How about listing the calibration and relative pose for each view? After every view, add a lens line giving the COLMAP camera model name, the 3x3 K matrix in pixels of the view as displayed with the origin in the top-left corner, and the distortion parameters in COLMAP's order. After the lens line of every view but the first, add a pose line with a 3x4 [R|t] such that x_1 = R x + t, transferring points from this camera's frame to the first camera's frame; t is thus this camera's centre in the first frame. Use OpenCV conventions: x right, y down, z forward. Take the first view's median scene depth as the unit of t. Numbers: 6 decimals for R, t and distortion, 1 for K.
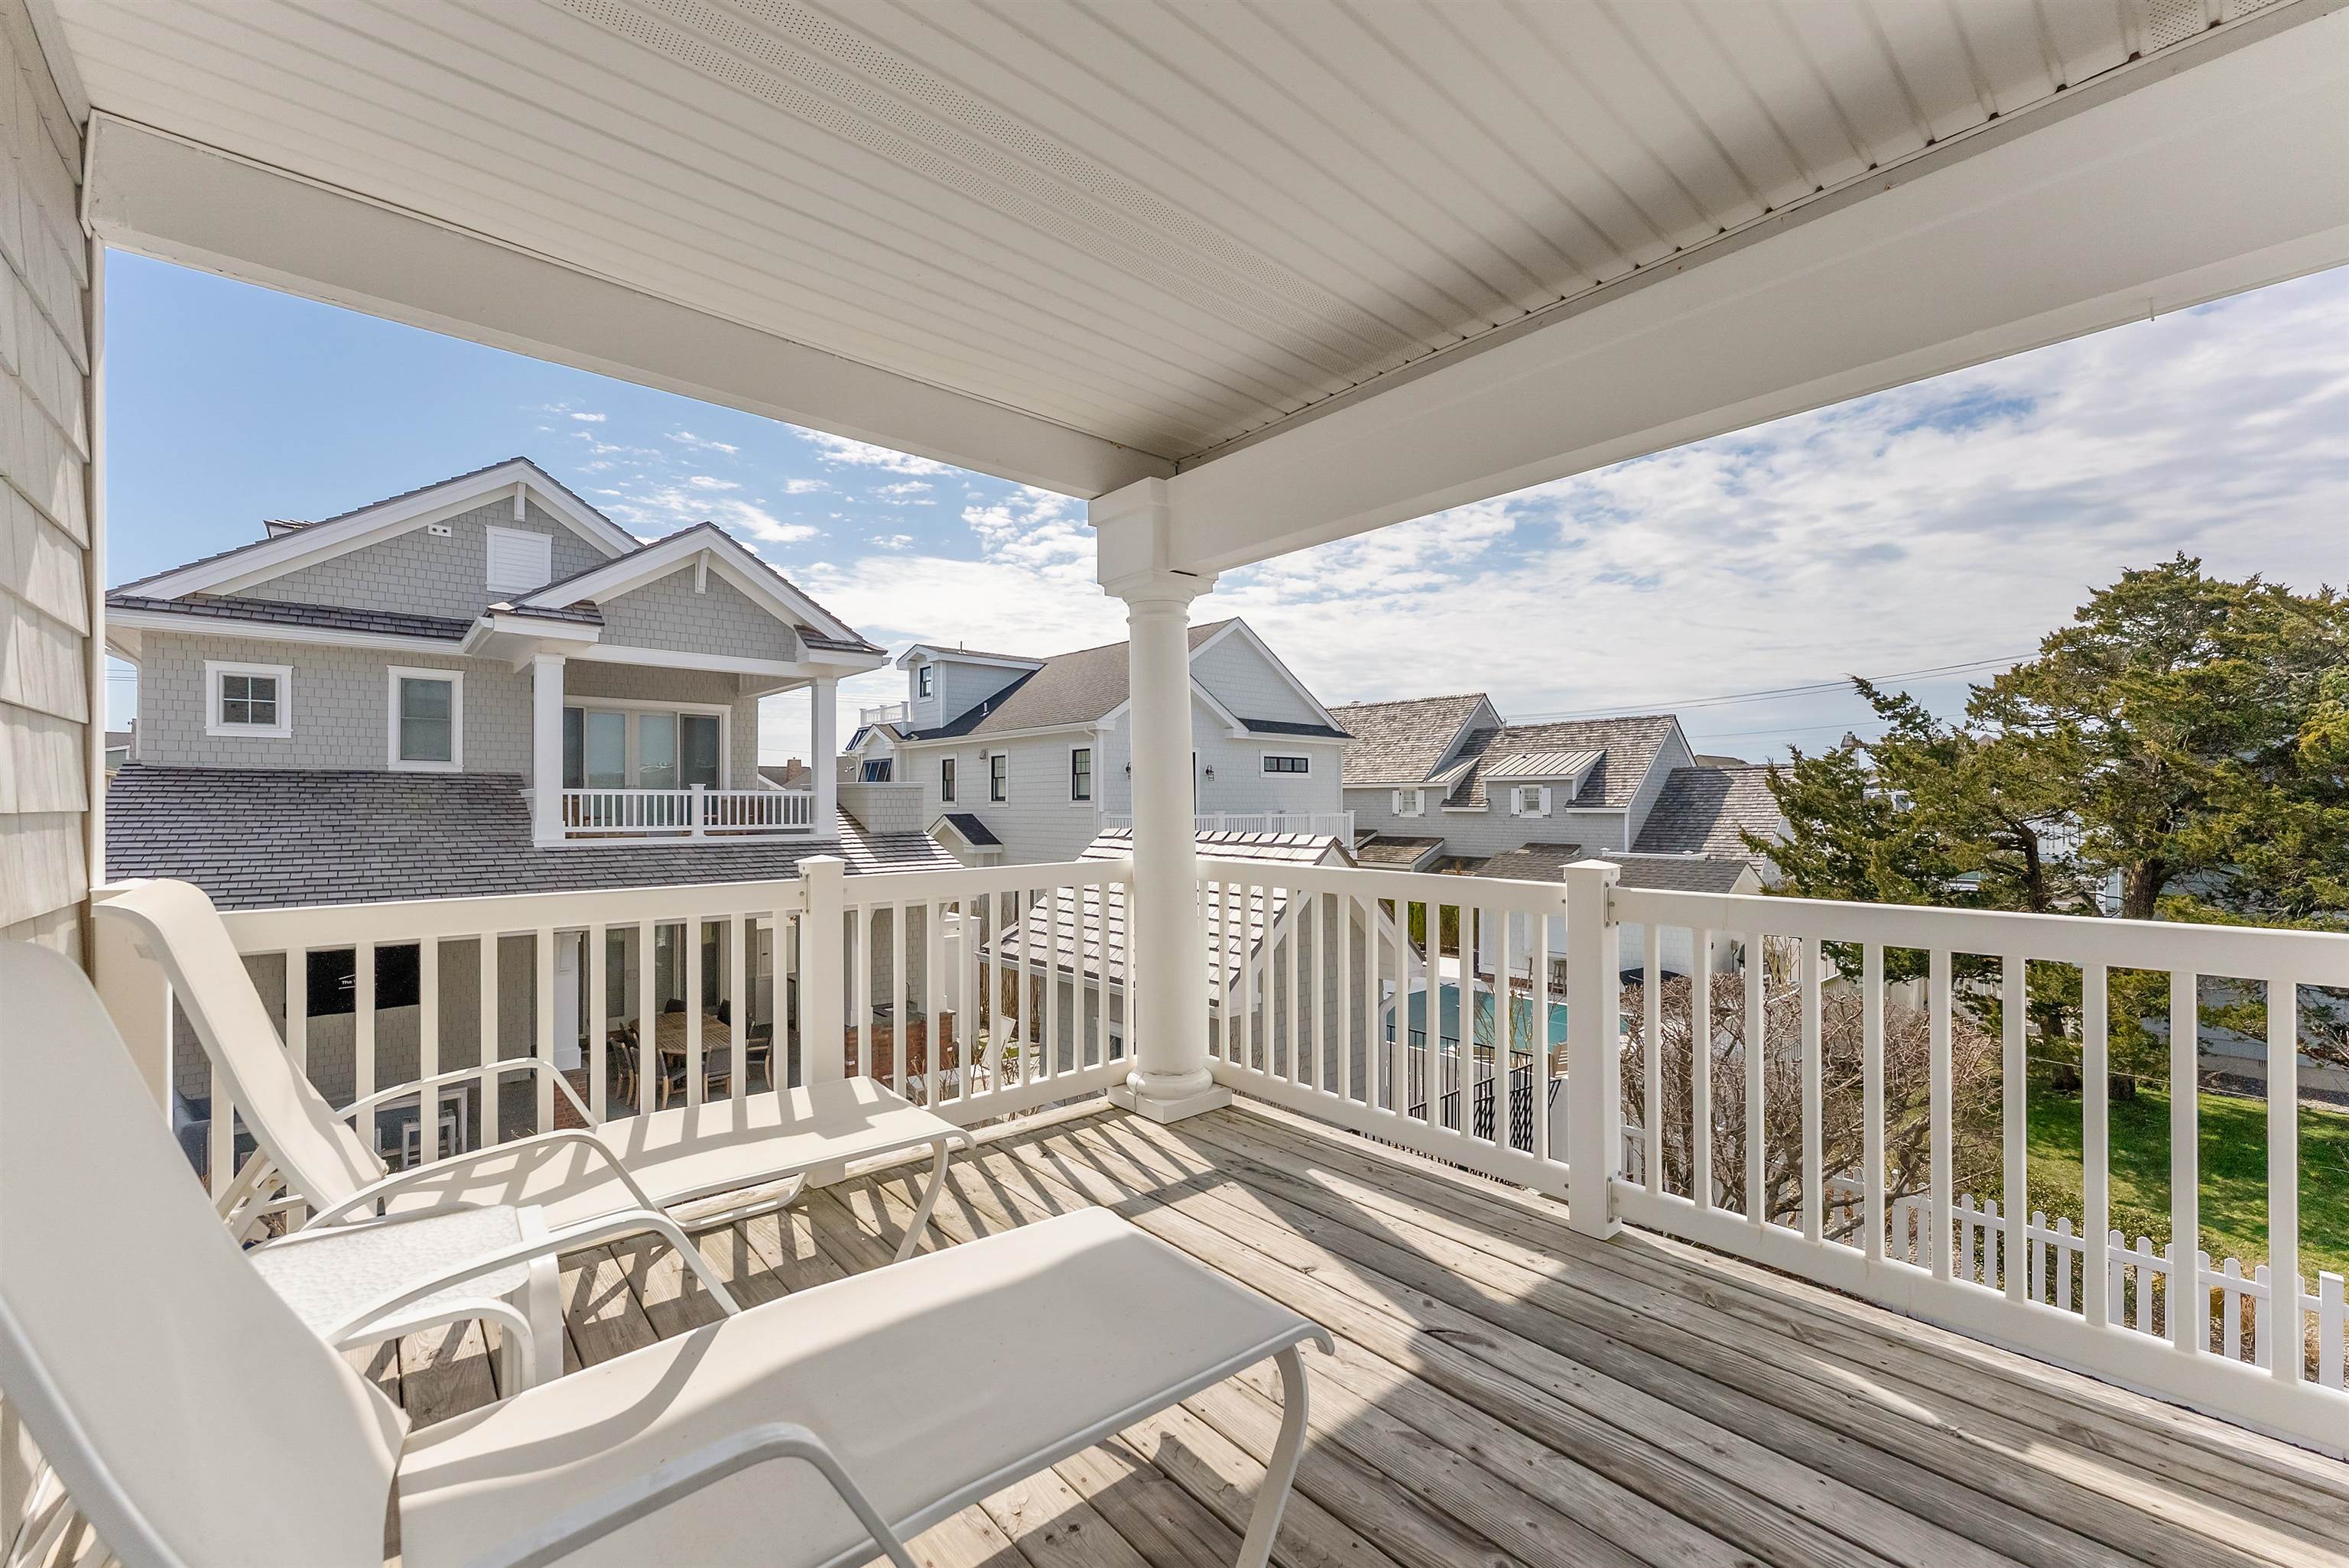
lens RADIAL K [[964.2, 0, 1176.2], [0, 964.2, 790.4], [0, 0, 1]] dist [-0.001094, 0.000013]
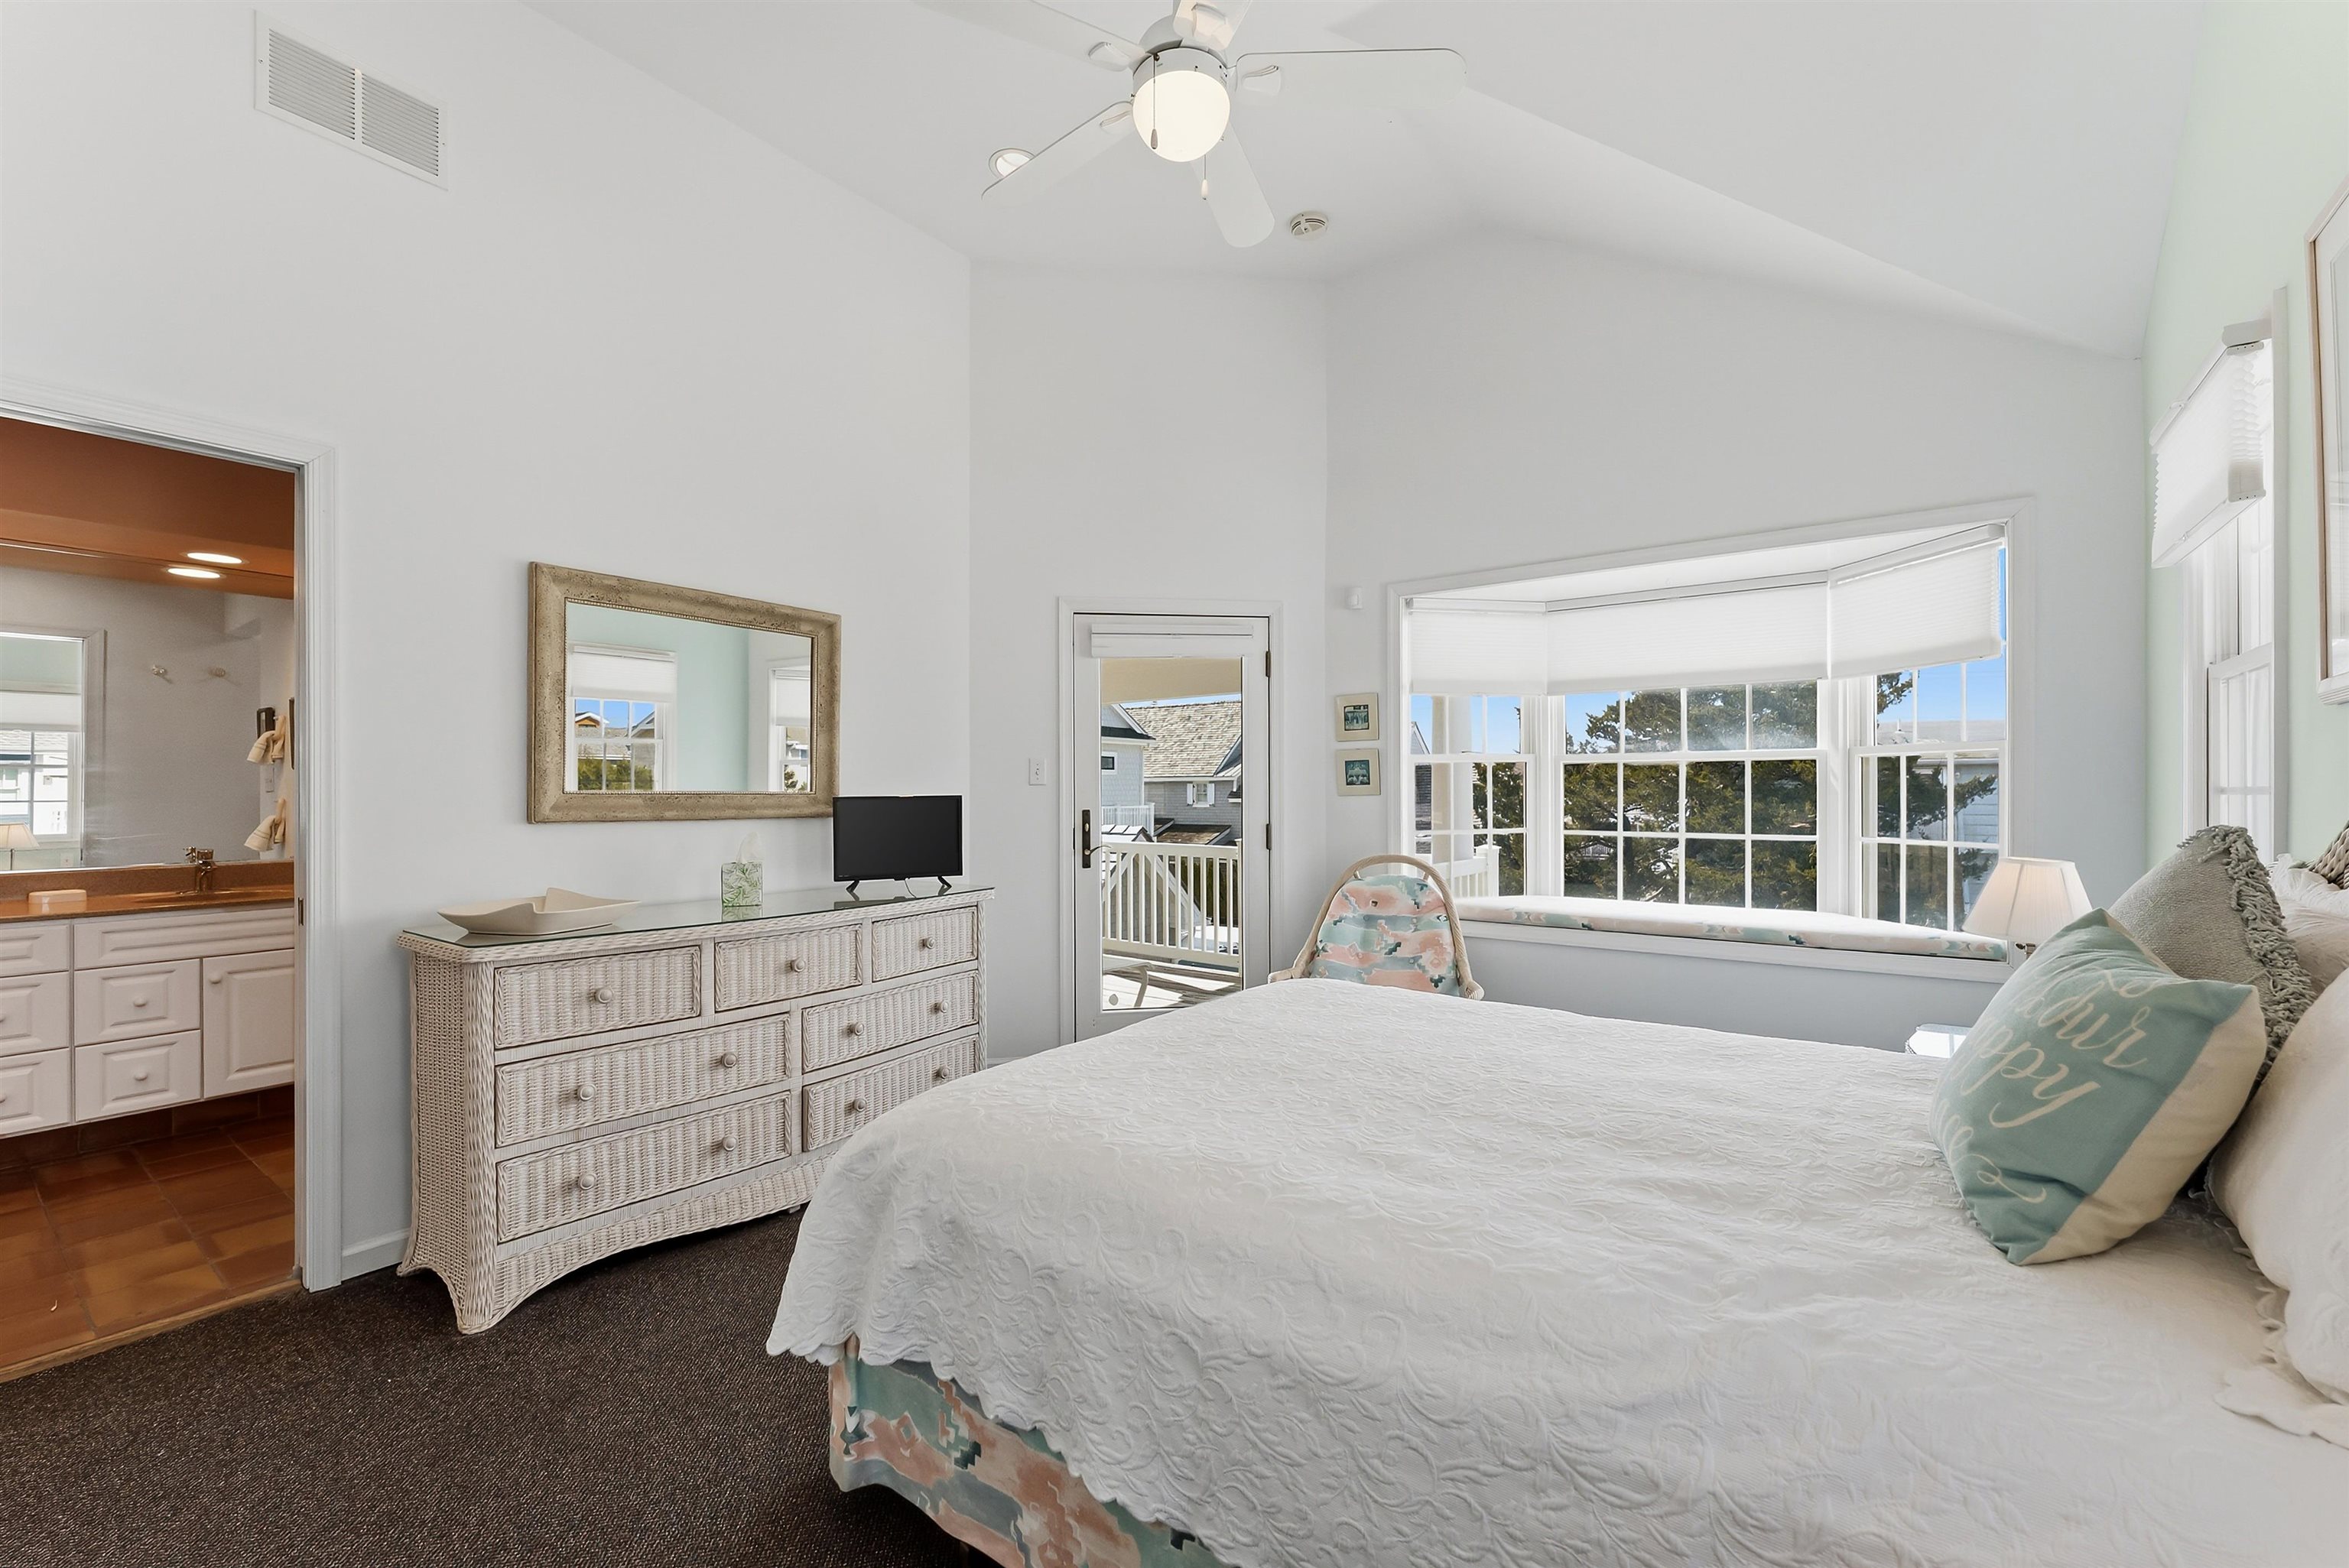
lens RADIAL K [[964.2, 0, 1176.2], [0, 964.2, 790.4], [0, 0, 1]] dist [-0.001094, 0.000013]
pose [[0.978739, -0.000674, 0.205110, -0.091119], [-0.001783, 0.999929, 0.011796, -0.025707], [-0.205103, -0.011911, 0.978668, -0.479956]]
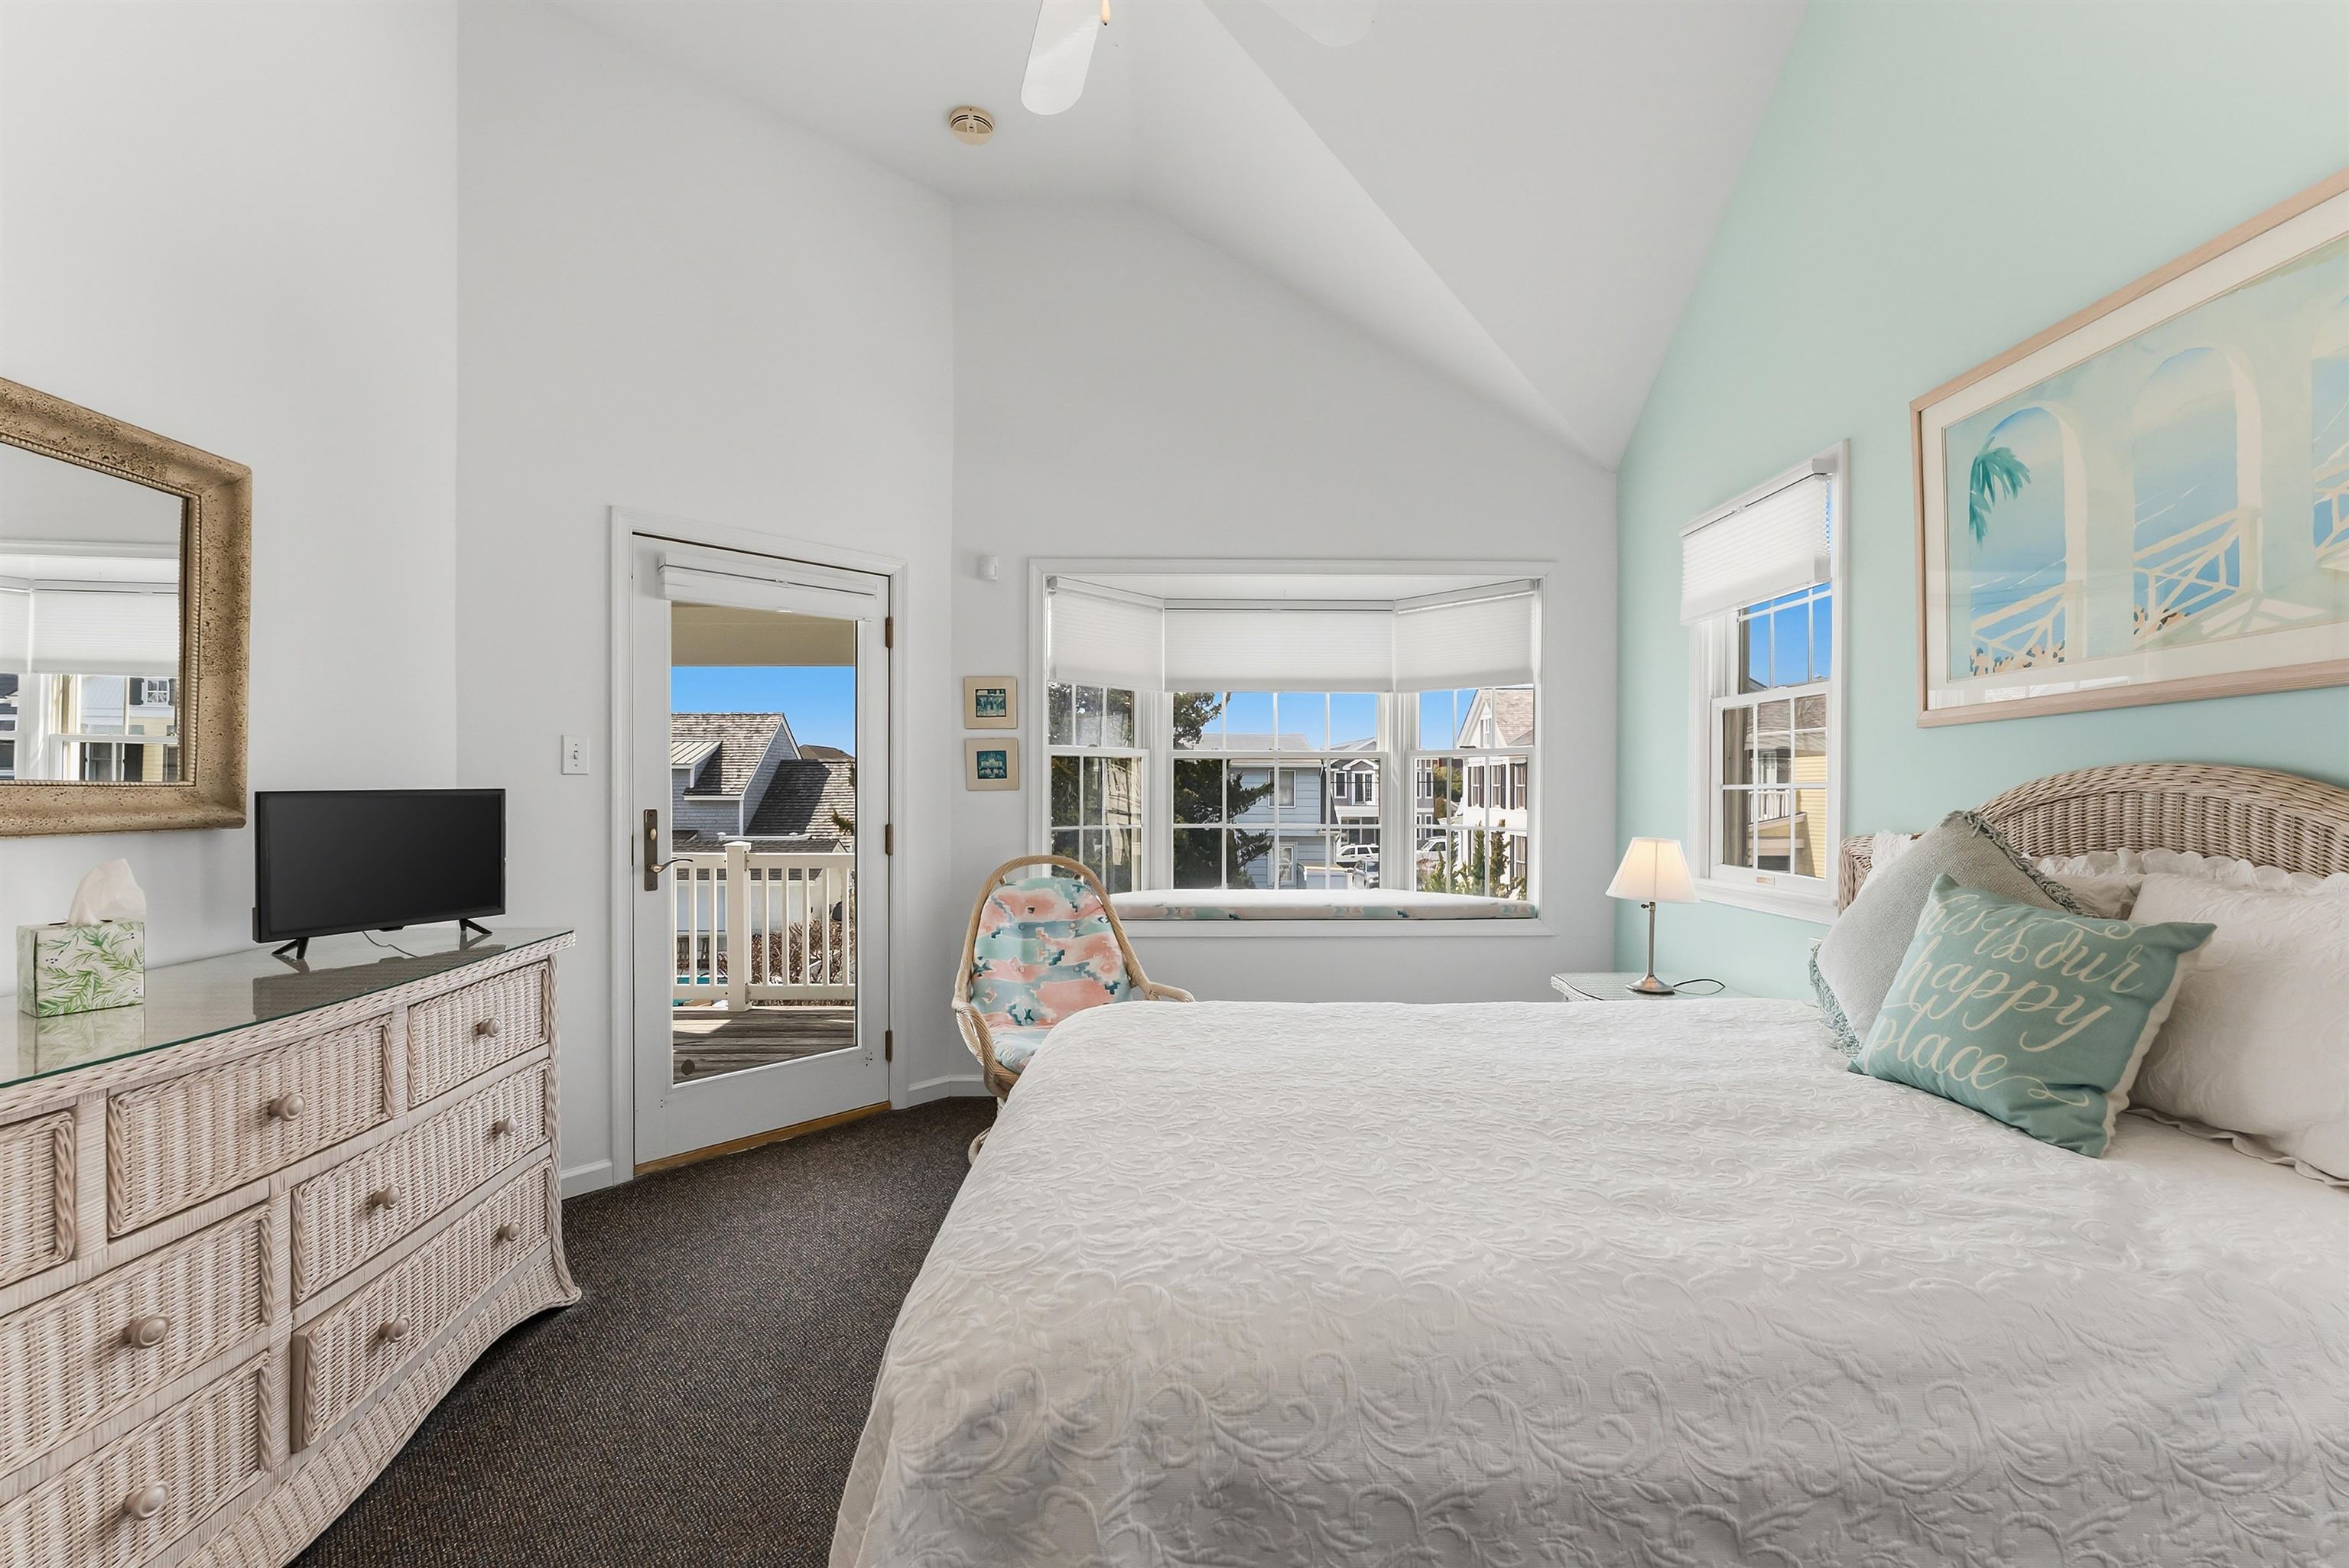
lens RADIAL K [[964.2, 0, 1176.2], [0, 964.2, 790.4], [0, 0, 1]] dist [-0.001094, 0.000013]
pose [[0.649835, -0.000735, 0.760075, -0.181571], [-0.011934, 0.999866, 0.011169, -0.023201], [-0.759982, -0.016329, 0.649739, -0.362448]]
